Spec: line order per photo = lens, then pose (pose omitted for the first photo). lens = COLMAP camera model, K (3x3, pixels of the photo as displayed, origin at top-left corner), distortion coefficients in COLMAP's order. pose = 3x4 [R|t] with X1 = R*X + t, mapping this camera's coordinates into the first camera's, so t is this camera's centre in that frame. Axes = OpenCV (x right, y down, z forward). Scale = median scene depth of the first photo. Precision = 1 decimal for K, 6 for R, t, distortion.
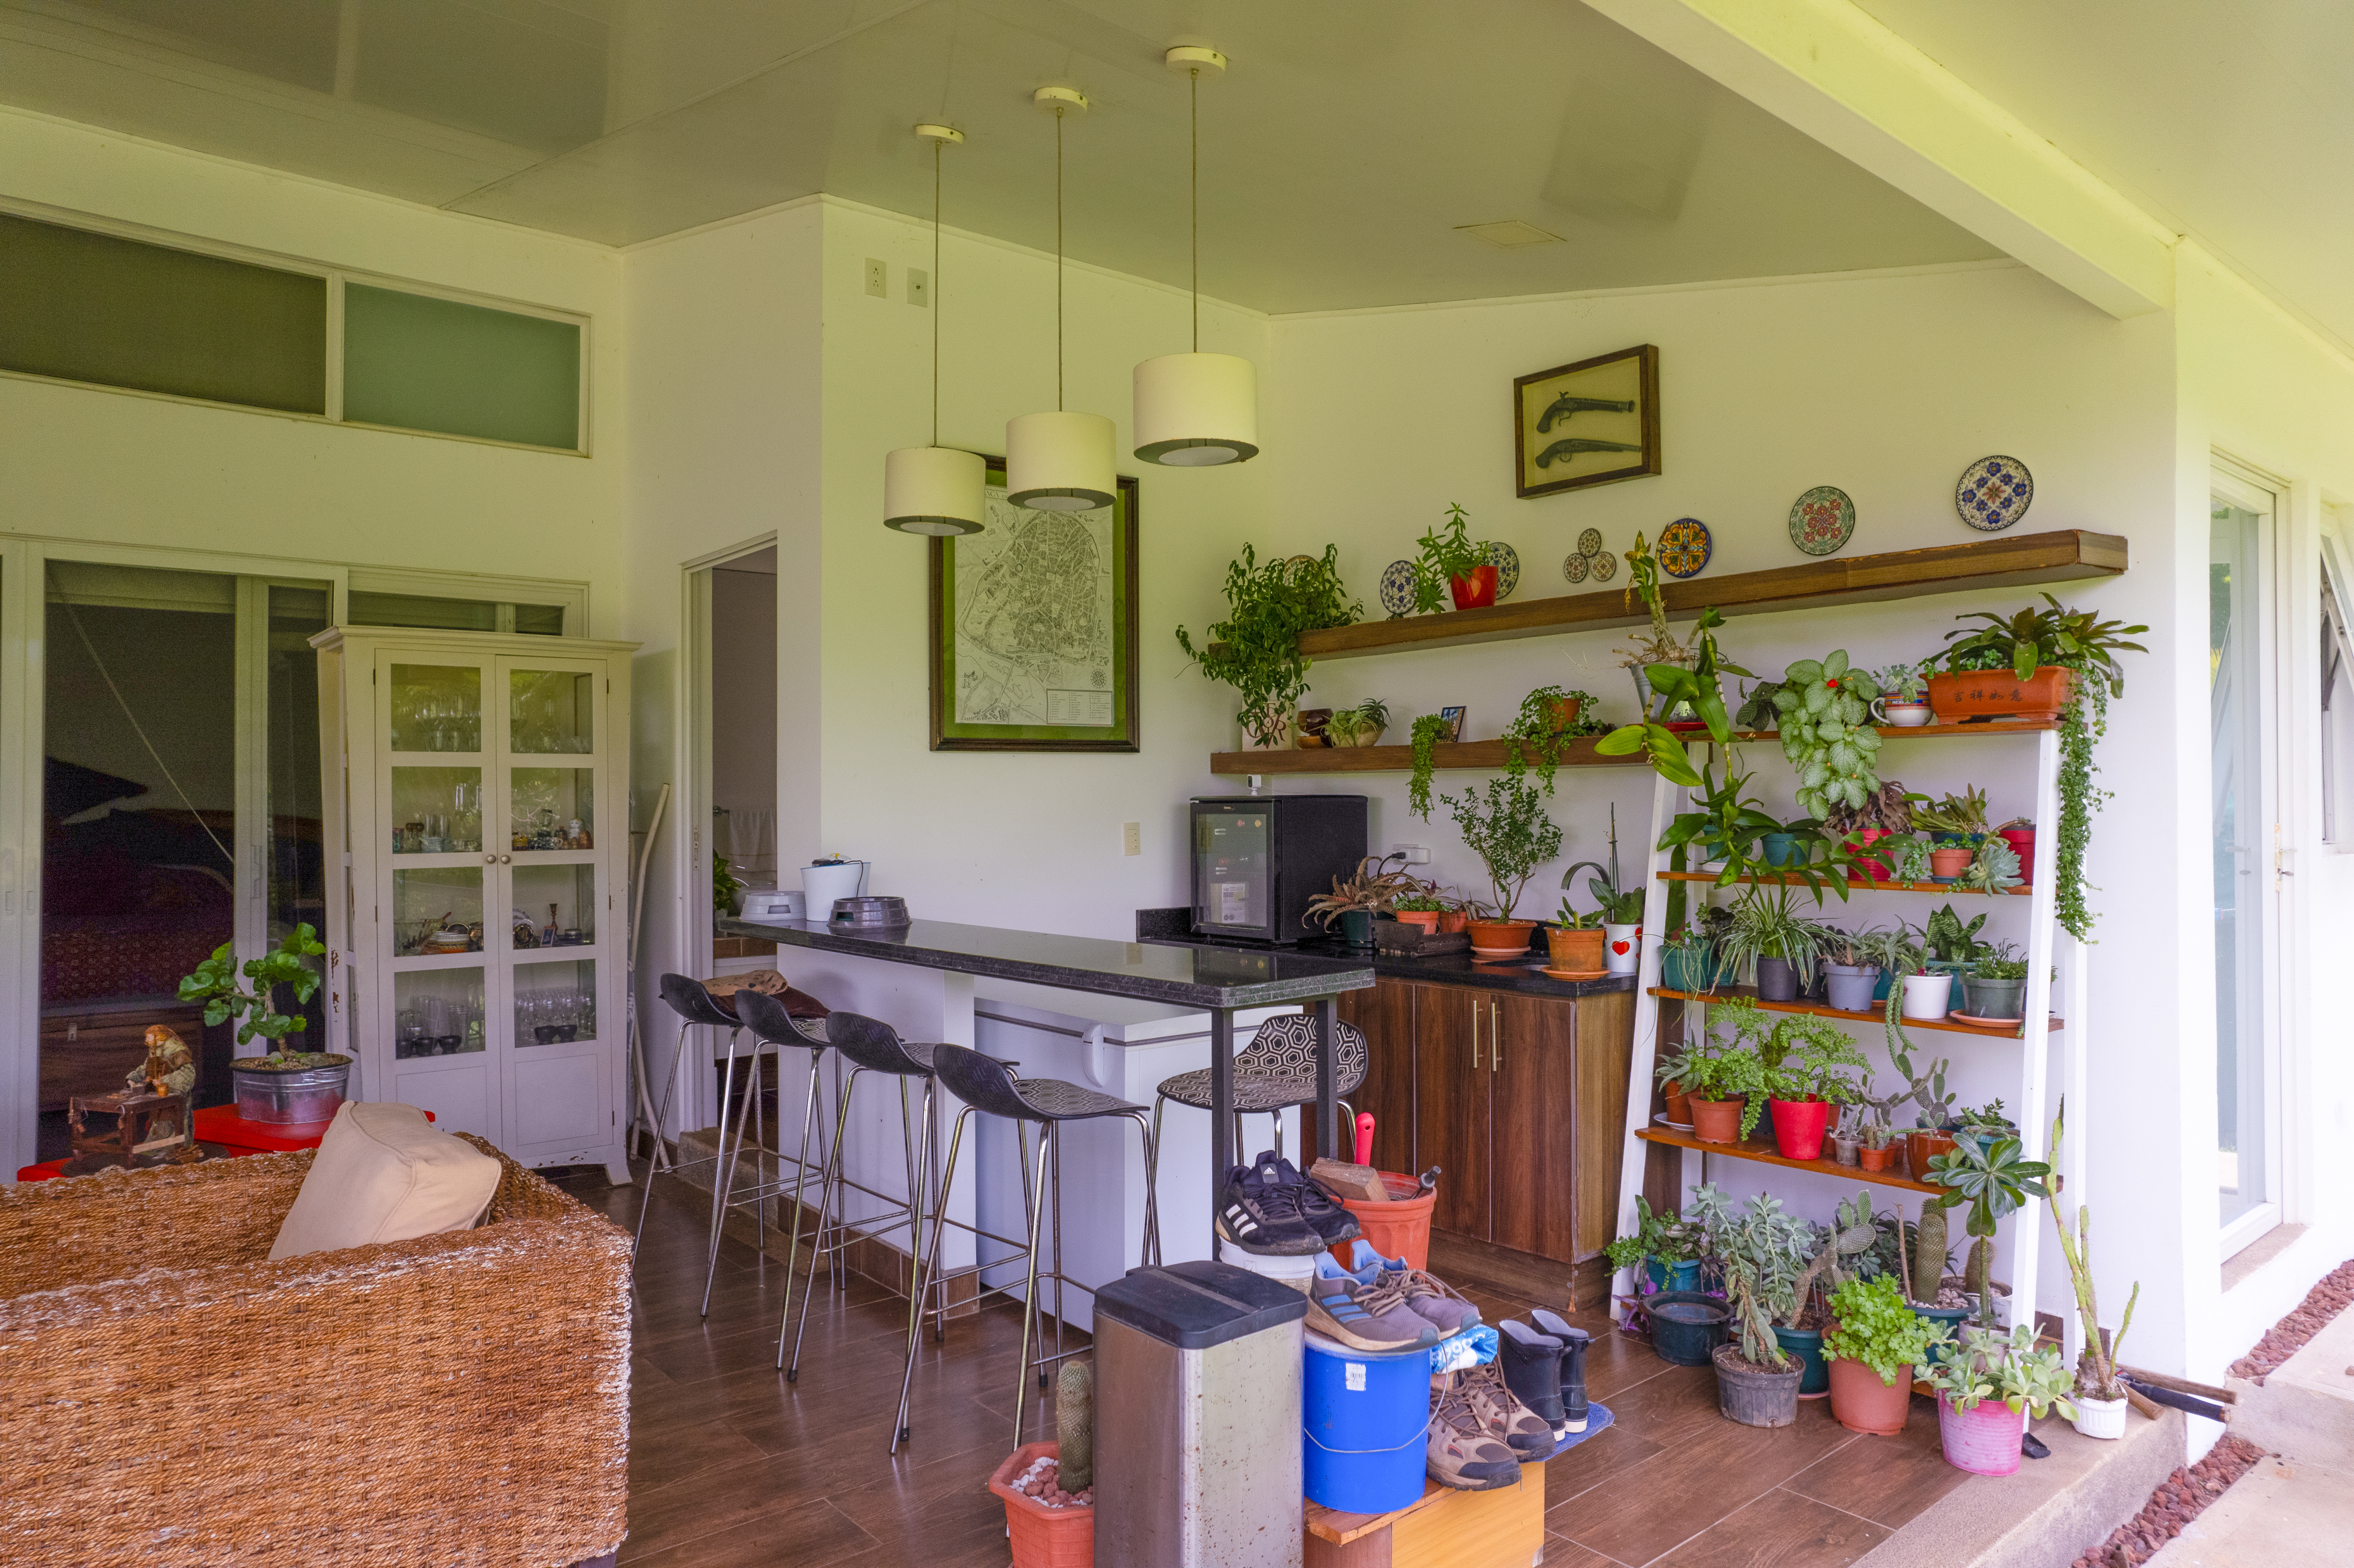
lens RADIAL K [[1504.4, 0, 1177.0], [0, 1504.4, 784.0], [0, 0, 1]] dist [-0.055494, 0.030355]
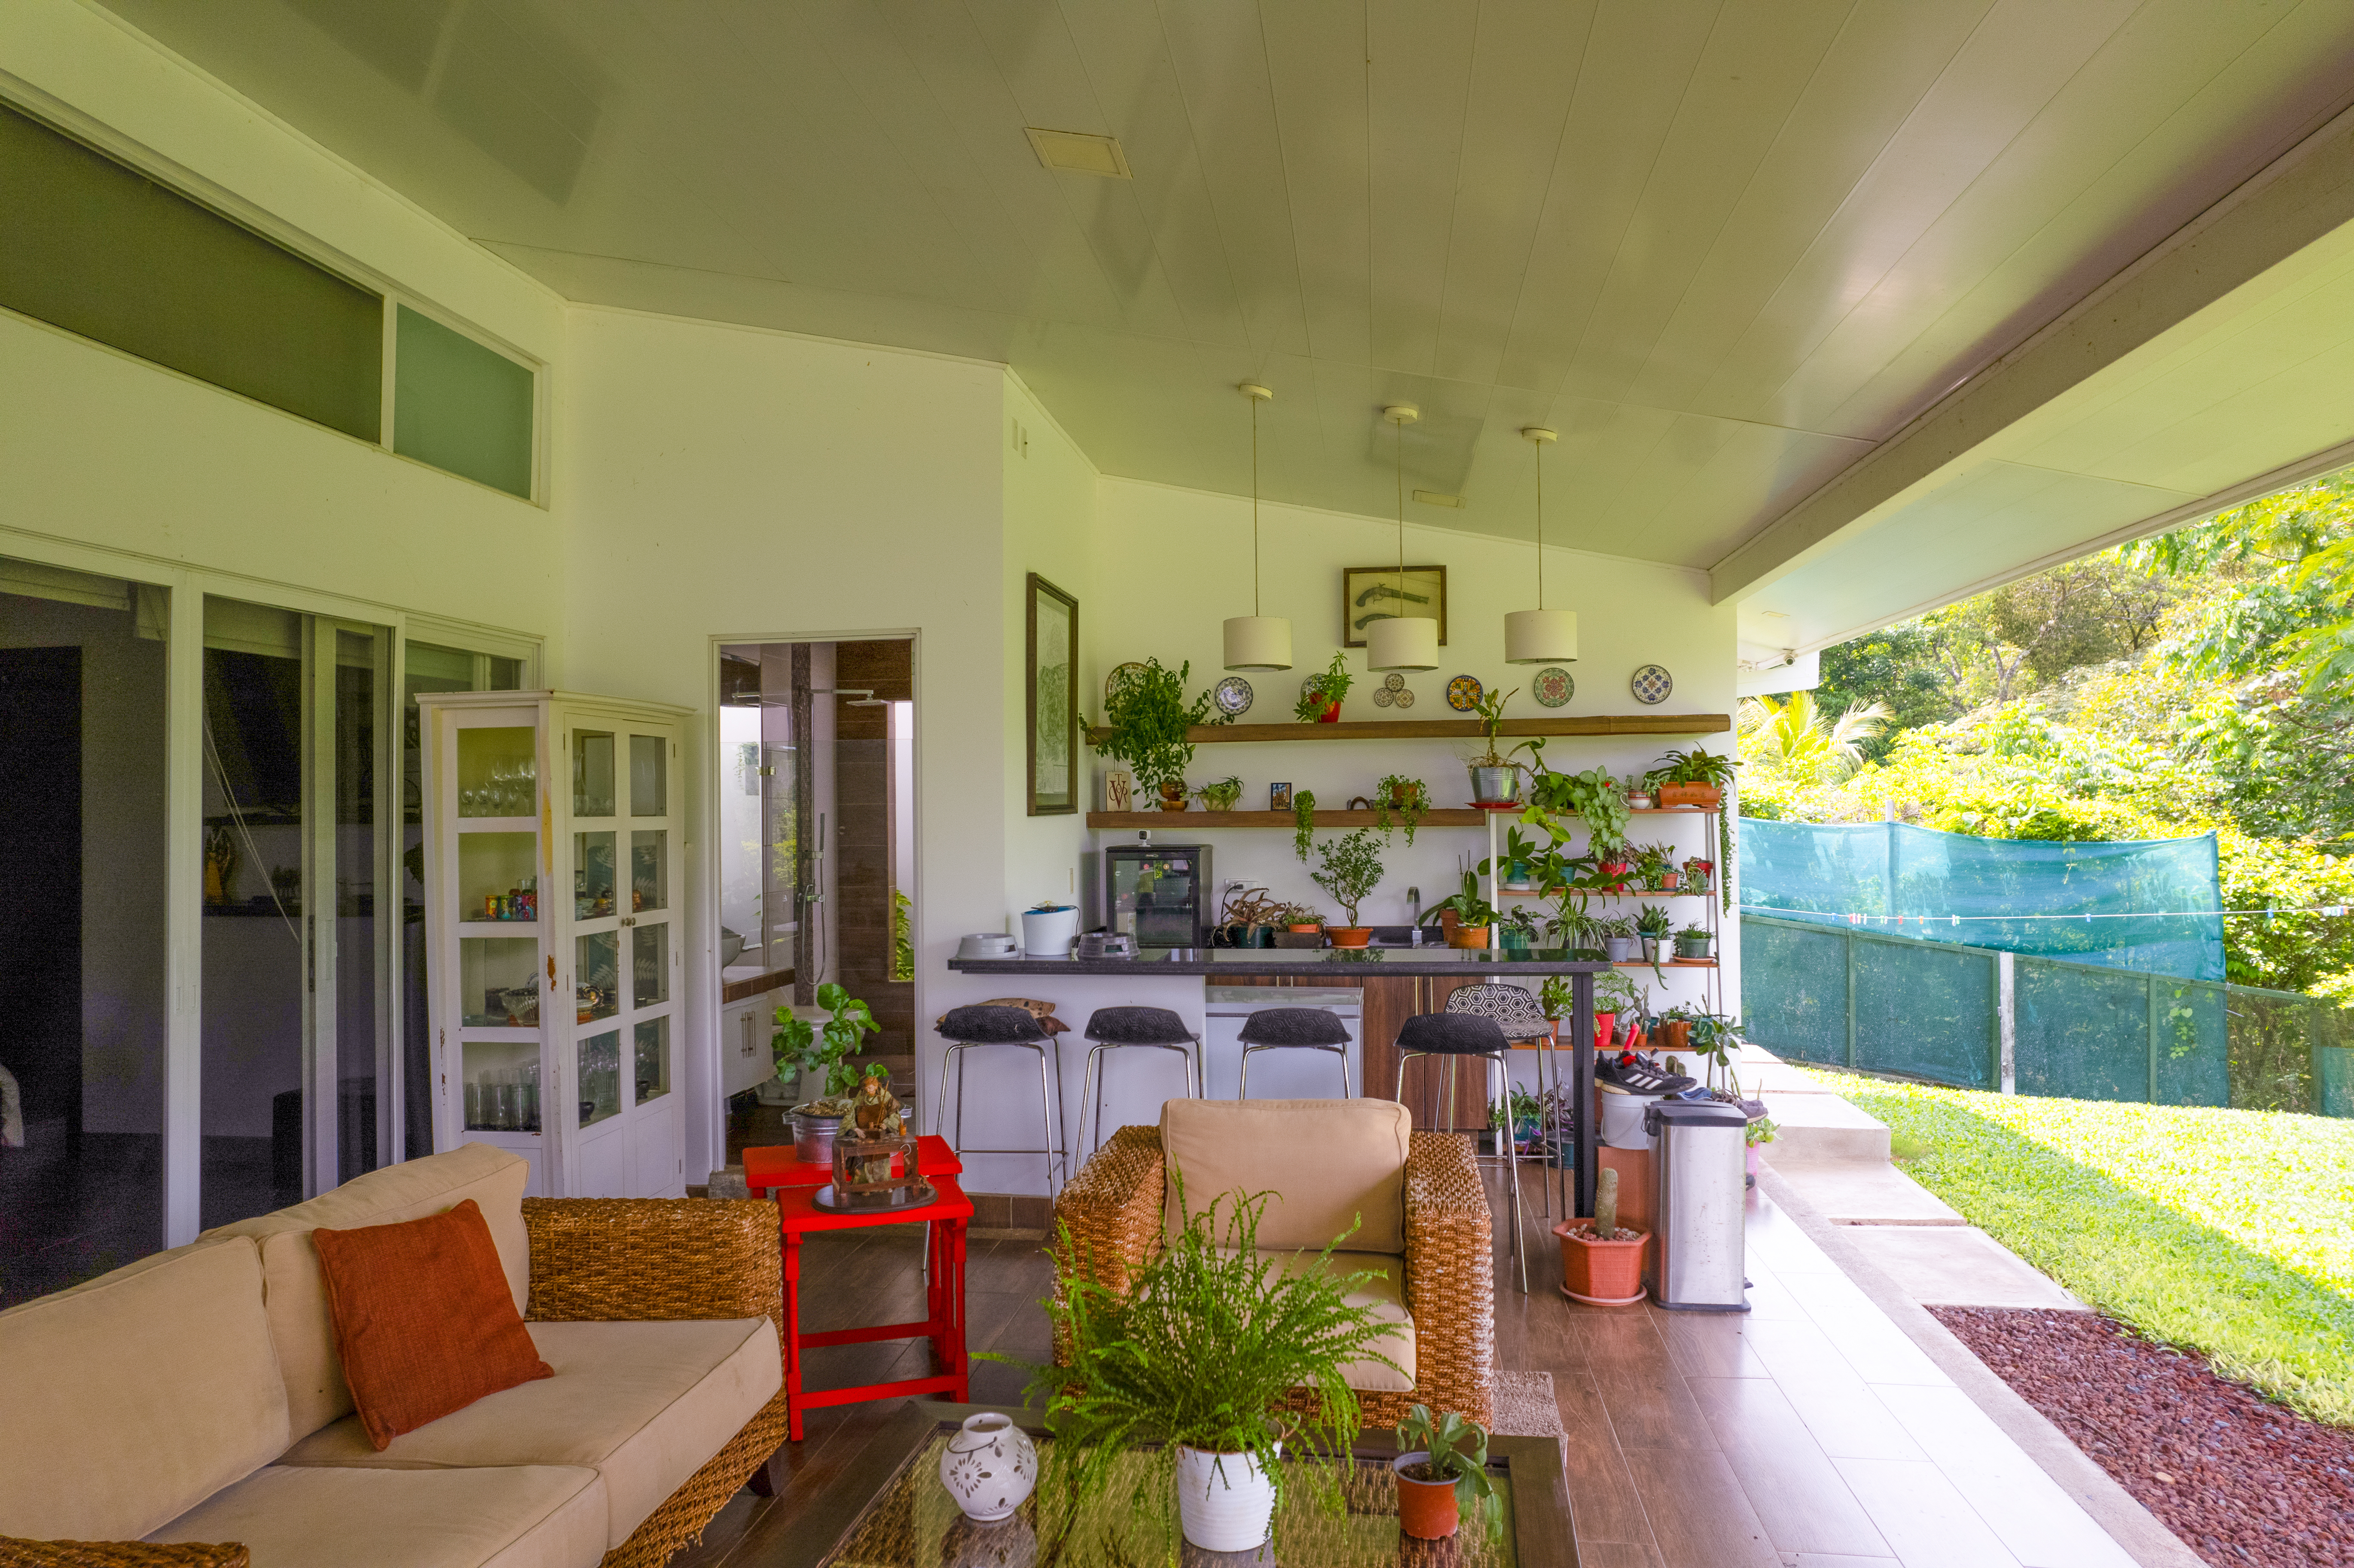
lens RADIAL K [[1504.4, 0, 1177.0], [0, 1504.4, 784.0], [0, 0, 1]] dist [-0.055494, 0.030355]
pose [[0.743409, 0.012879, 0.668713, -0.911477], [-0.002273, 0.999857, -0.016730, -0.027780], [-0.668833, 0.010917, 0.743333, -0.010314]]
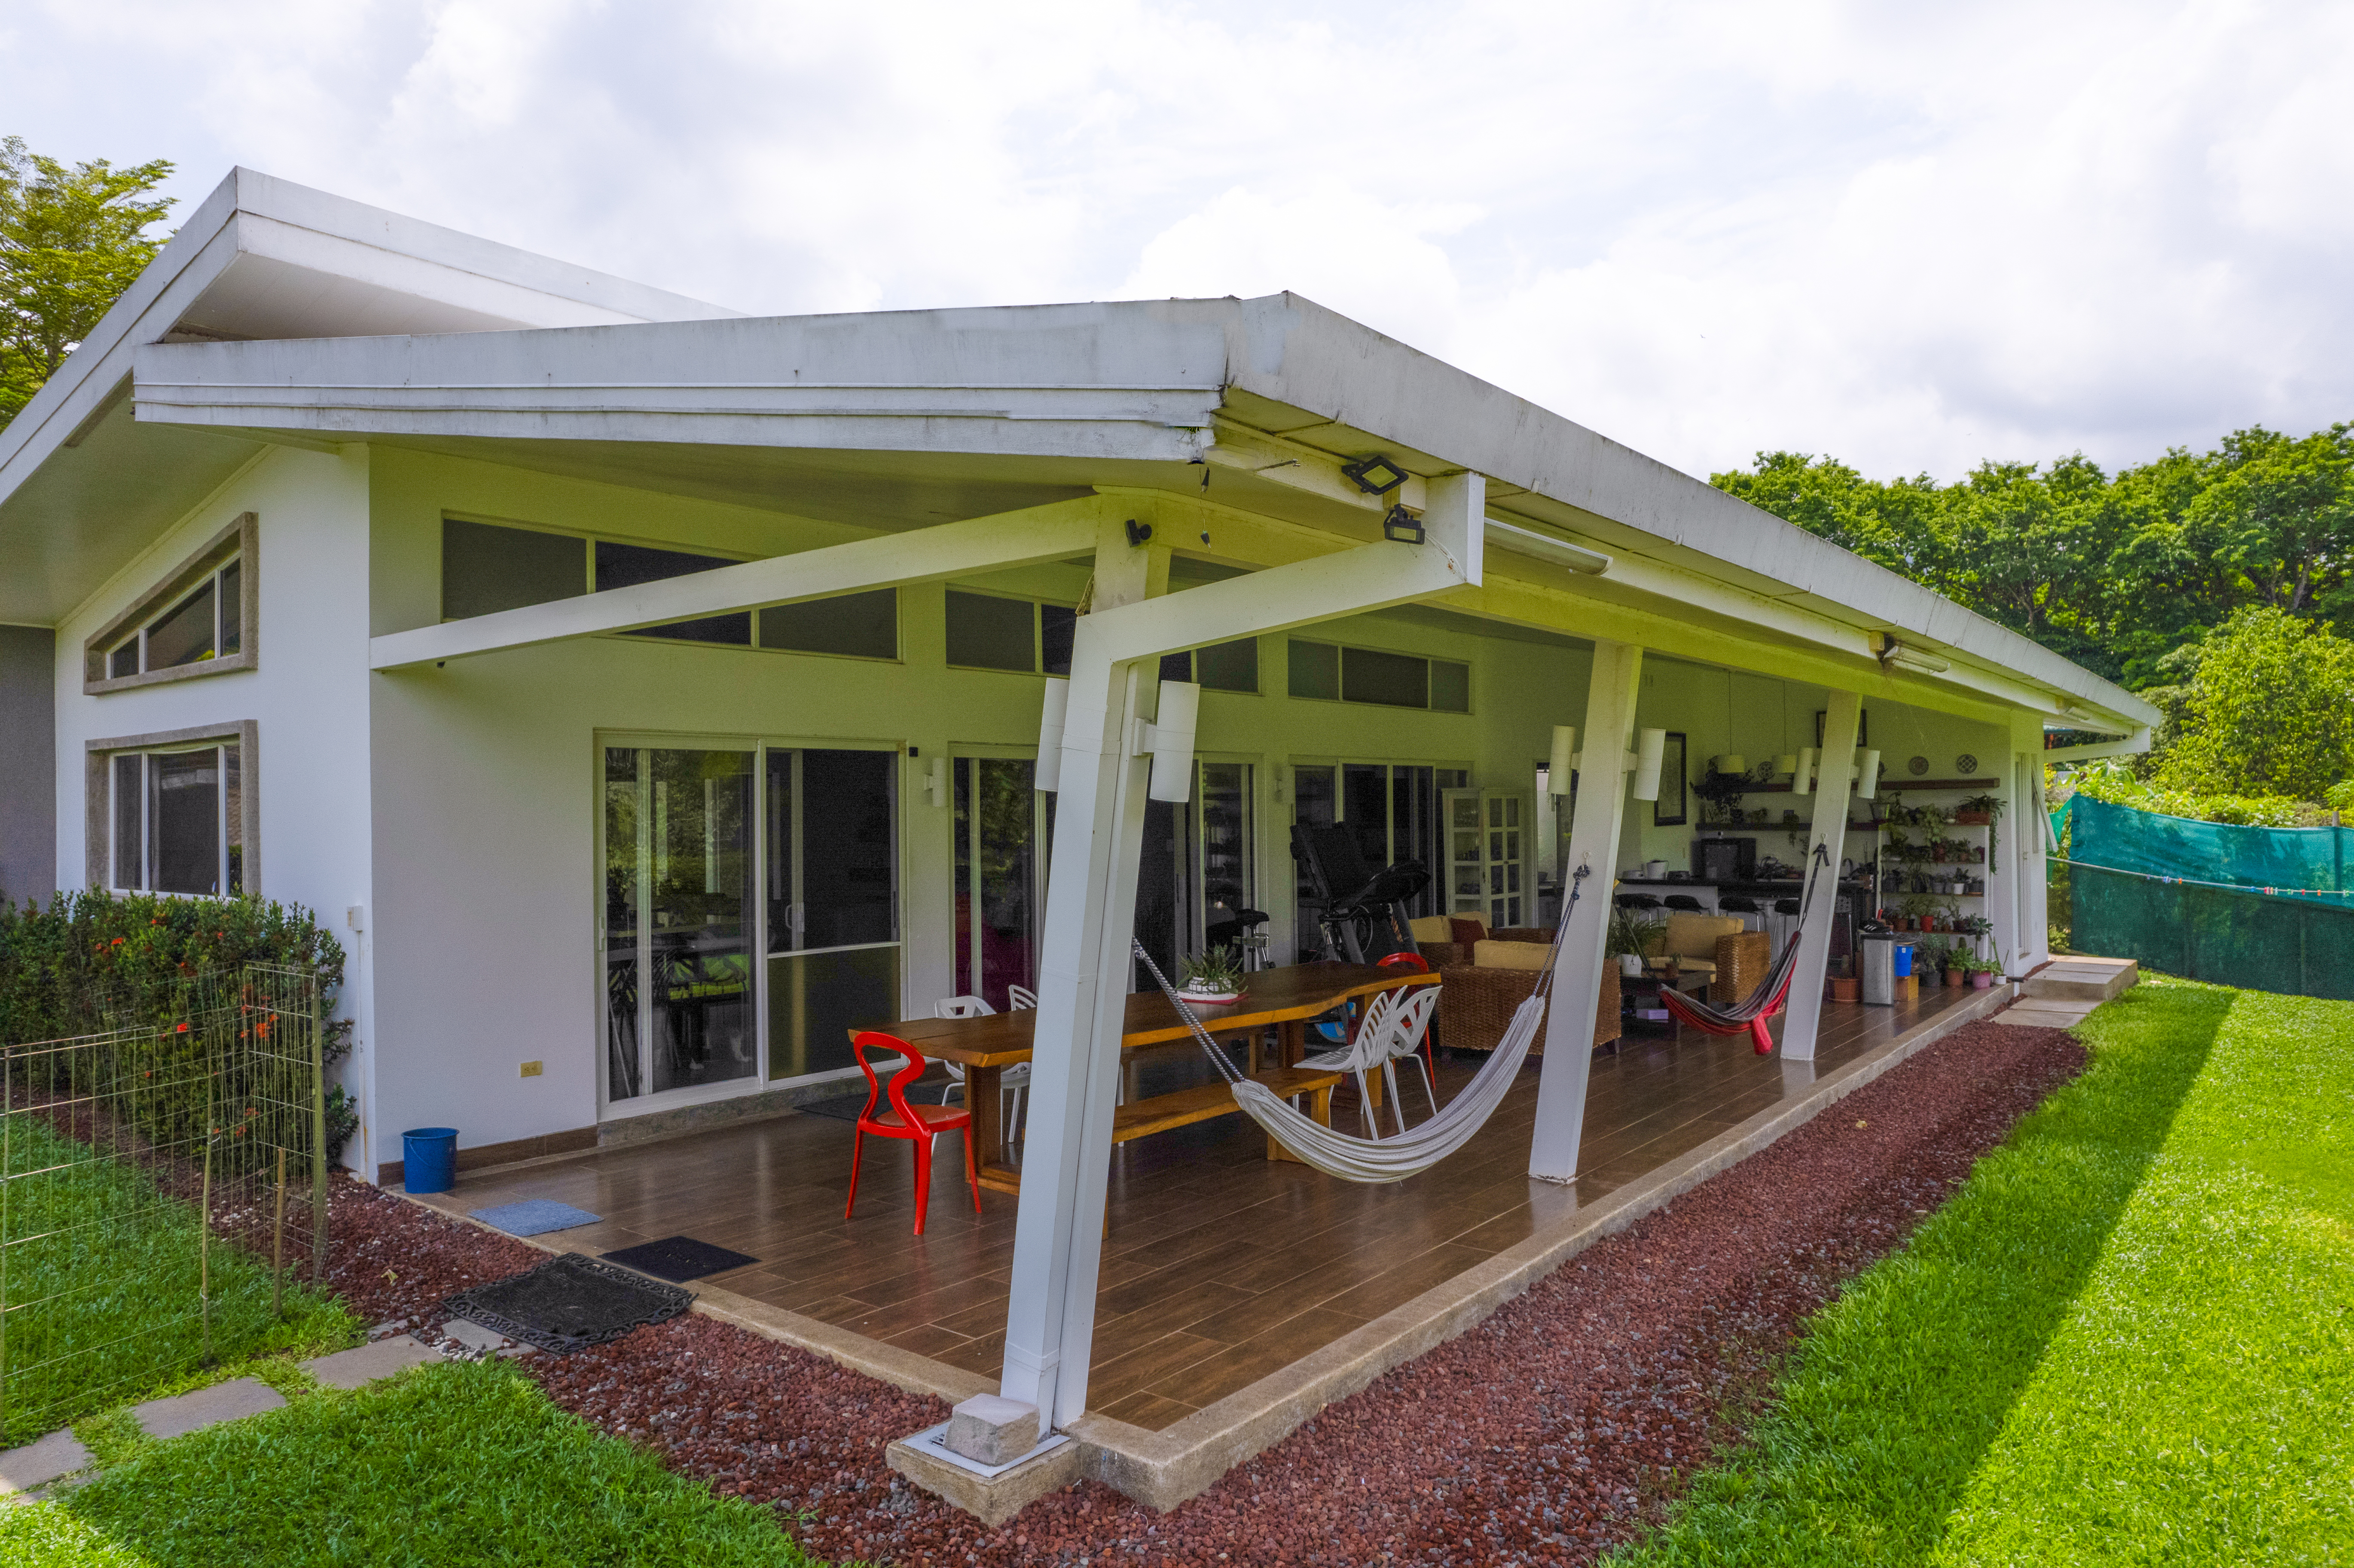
lens RADIAL K [[1504.4, 0, 1177.0], [0, 1504.4, 784.0], [0, 0, 1]] dist [-0.055494, 0.030355]
pose [[0.981533, 0.000631, 0.191293, -1.785425], [0.001197, 0.999955, -0.009442, -0.083556], [-0.191291, 0.009496, 0.981487, -1.950932]]
